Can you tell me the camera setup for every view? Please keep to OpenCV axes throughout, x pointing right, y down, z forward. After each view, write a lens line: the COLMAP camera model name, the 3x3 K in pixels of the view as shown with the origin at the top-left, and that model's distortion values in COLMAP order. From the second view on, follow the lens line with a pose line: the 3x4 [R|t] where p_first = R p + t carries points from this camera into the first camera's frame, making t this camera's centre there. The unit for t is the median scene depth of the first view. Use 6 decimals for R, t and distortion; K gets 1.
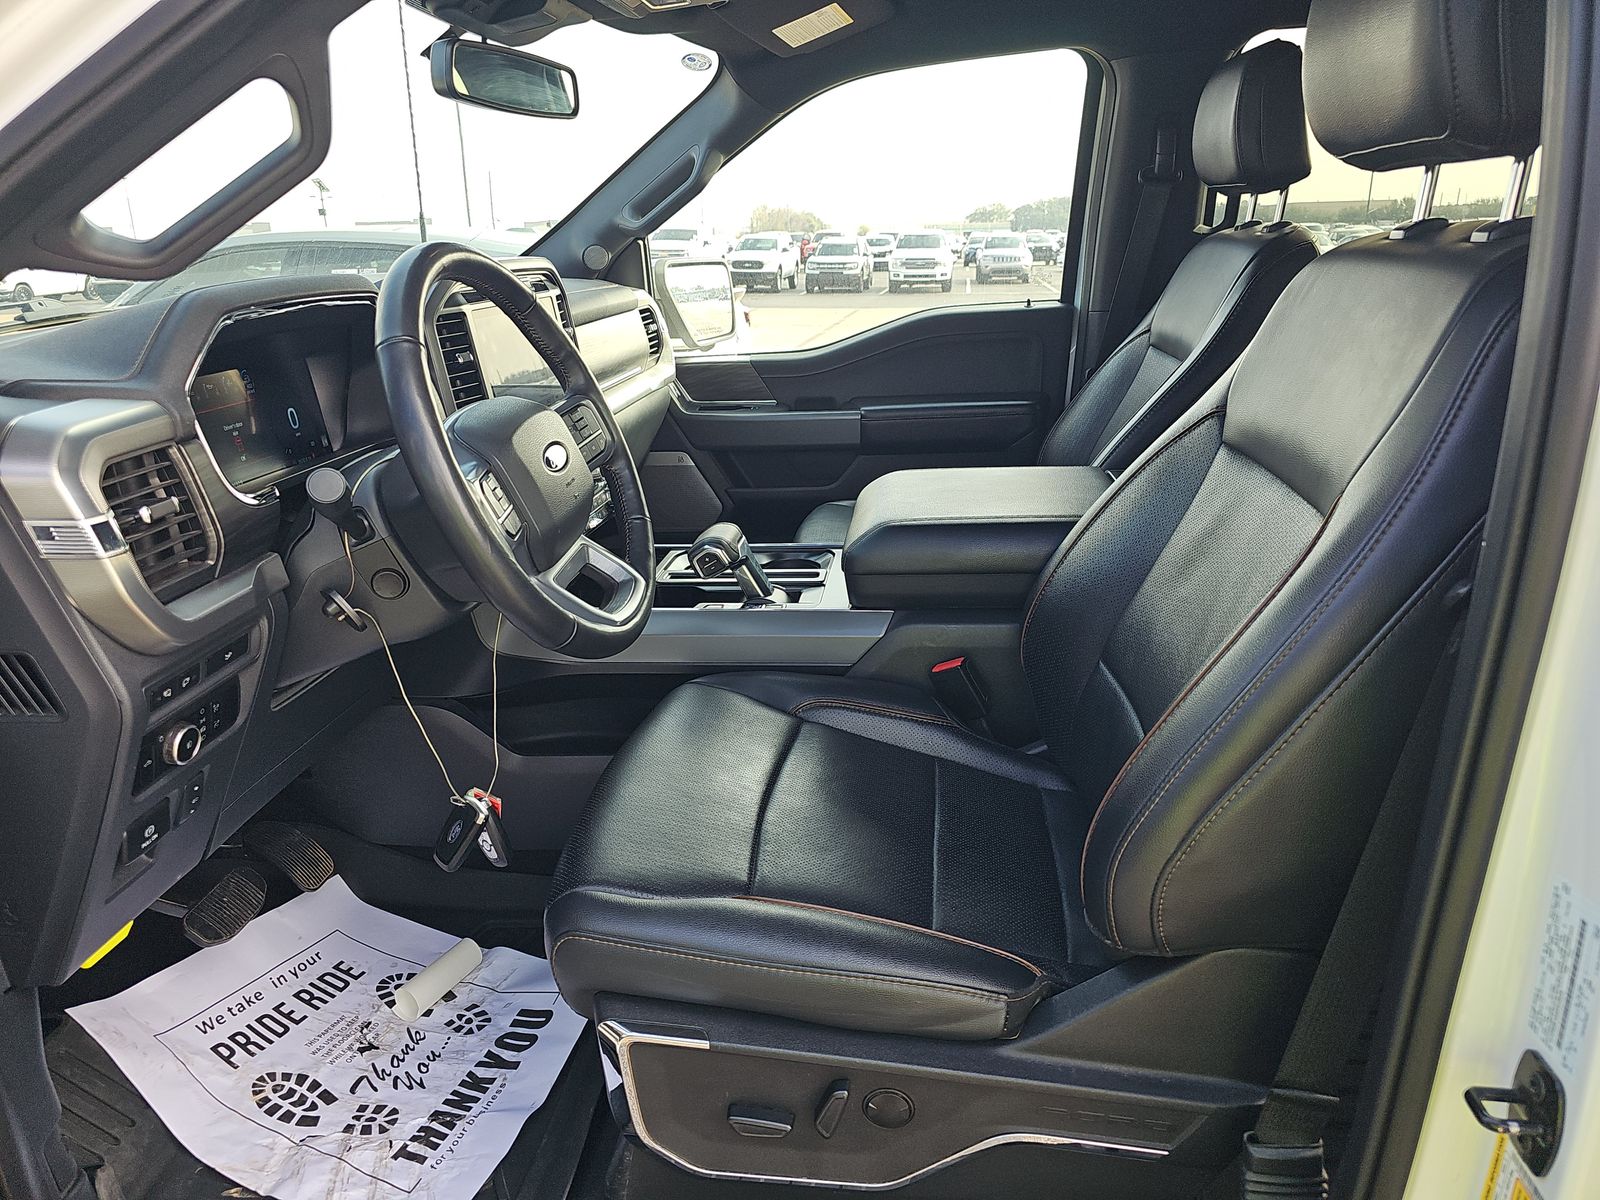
lens RADIAL K [[1082.6, 0, 798.4], [0, 1082.6, 578.9], [0, 0, 1]] dist [-0.003715, -0.005809]
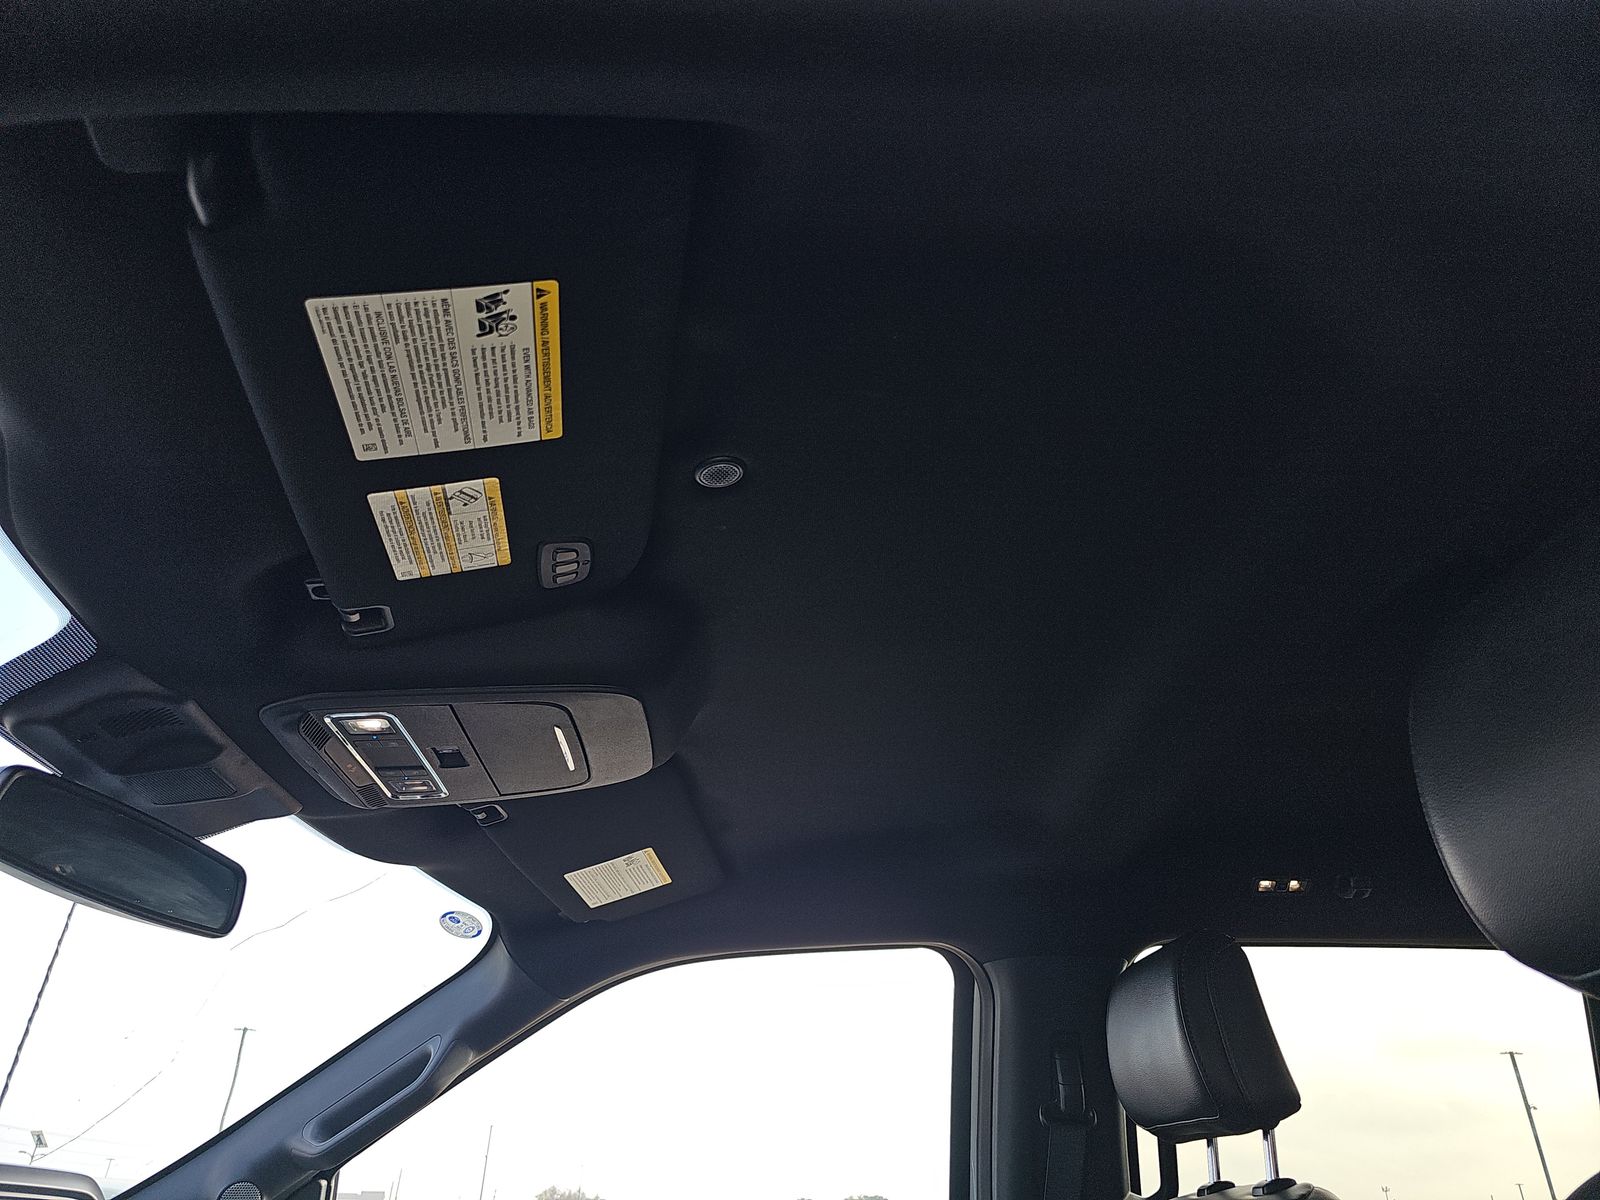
lens RADIAL K [[1039.7, 0, 800.0], [0, 1039.7, 600.0], [0, 0, 1]] dist [0.007122, 0.000272]
pose [[0.984931, 0.120116, 0.124431, 0.022065], [0.014424, 0.659916, -0.751201, -0.072148], [-0.172345, 0.741676, 0.648239, 0.308493]]
